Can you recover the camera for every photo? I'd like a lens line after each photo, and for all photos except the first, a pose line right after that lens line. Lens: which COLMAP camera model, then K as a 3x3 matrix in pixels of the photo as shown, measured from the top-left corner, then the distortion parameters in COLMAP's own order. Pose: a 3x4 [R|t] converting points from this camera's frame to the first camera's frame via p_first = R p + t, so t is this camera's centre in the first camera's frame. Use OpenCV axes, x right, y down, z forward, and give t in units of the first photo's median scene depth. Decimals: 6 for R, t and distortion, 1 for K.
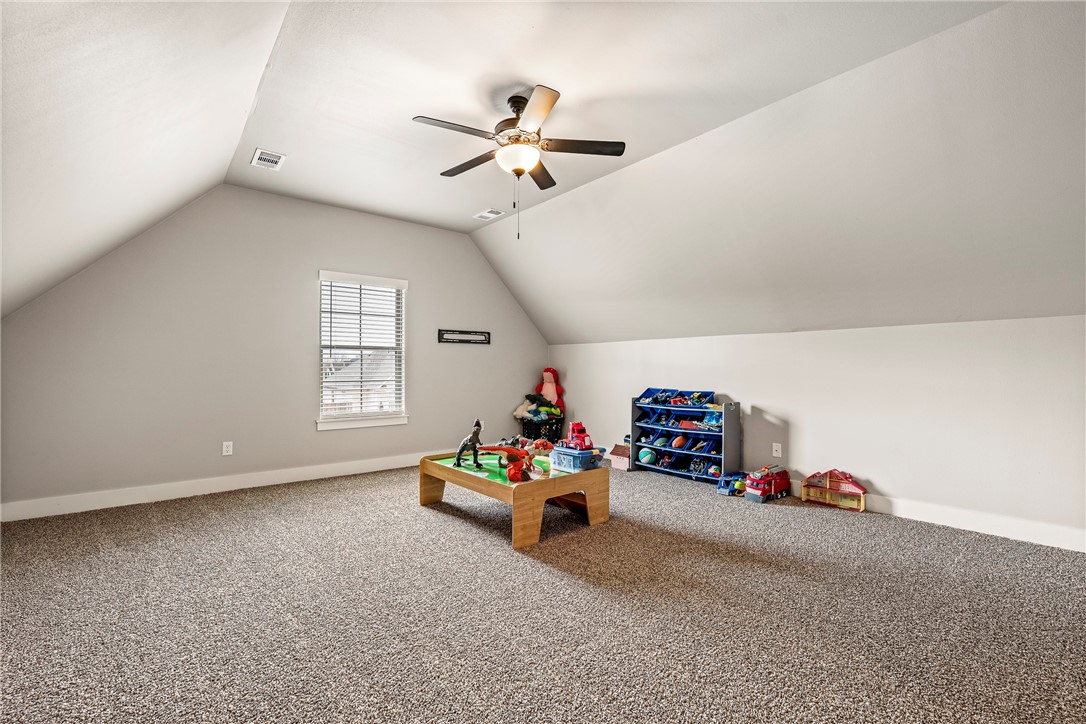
lens RADIAL K [[470.3, 0, 538.5], [0, 470.3, 367.3], [0, 0, 1]] dist [-0.000516, -0.000025]
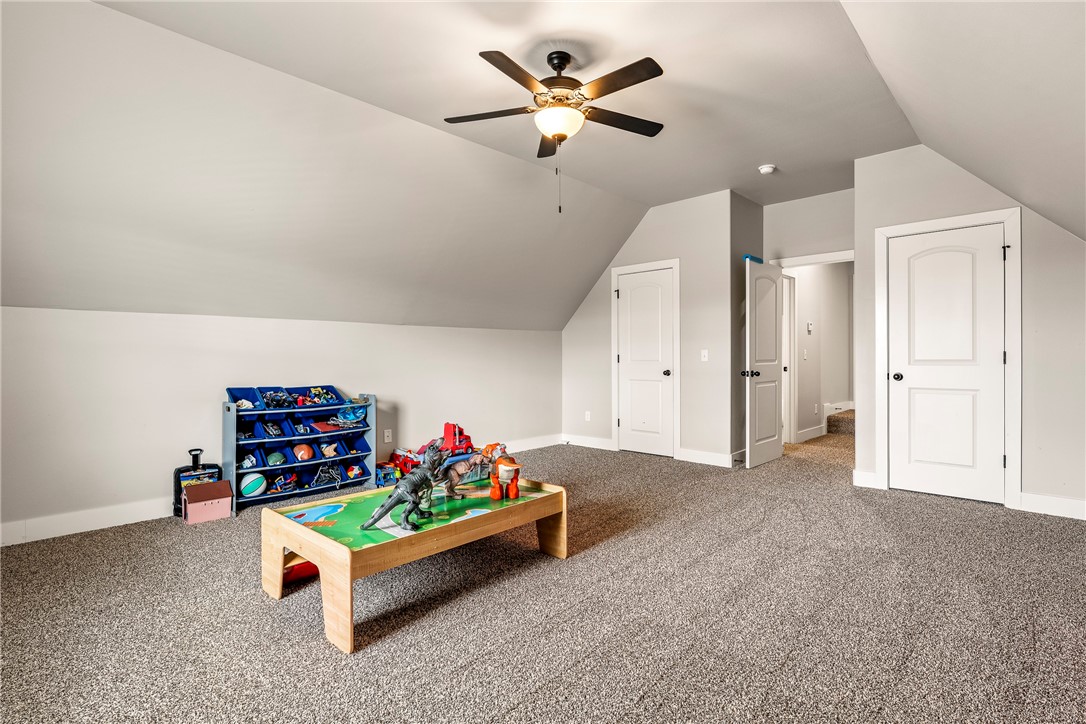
lens RADIAL K [[539.3, 0, 543.0], [0, 539.3, 362.0], [0, 0, 1]] dist [-0.000498, -0.000055]
pose [[-0.143282, -0.002781, 0.989678, -0.634996], [-0.001536, 0.999995, 0.002588, 0.005210], [-0.989681, -0.001149, -0.143285, 0.709894]]
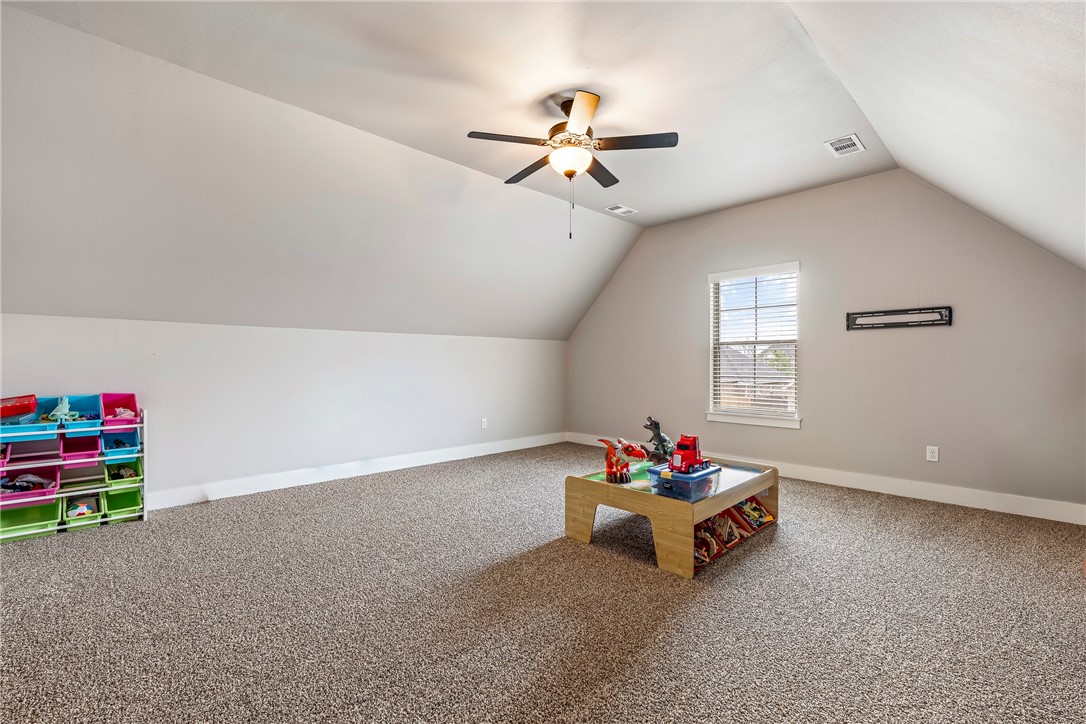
lens RADIAL K [[470.3, 0, 538.5], [0, 470.3, 367.3], [0, 0, 1]] dist [-0.000516, -0.000025]
pose [[0.081863, 0.006600, -0.996622, 0.592268], [0.001954, 0.999975, 0.006783, 0.001361], [0.996642, -0.002502, 0.081848, 0.508675]]
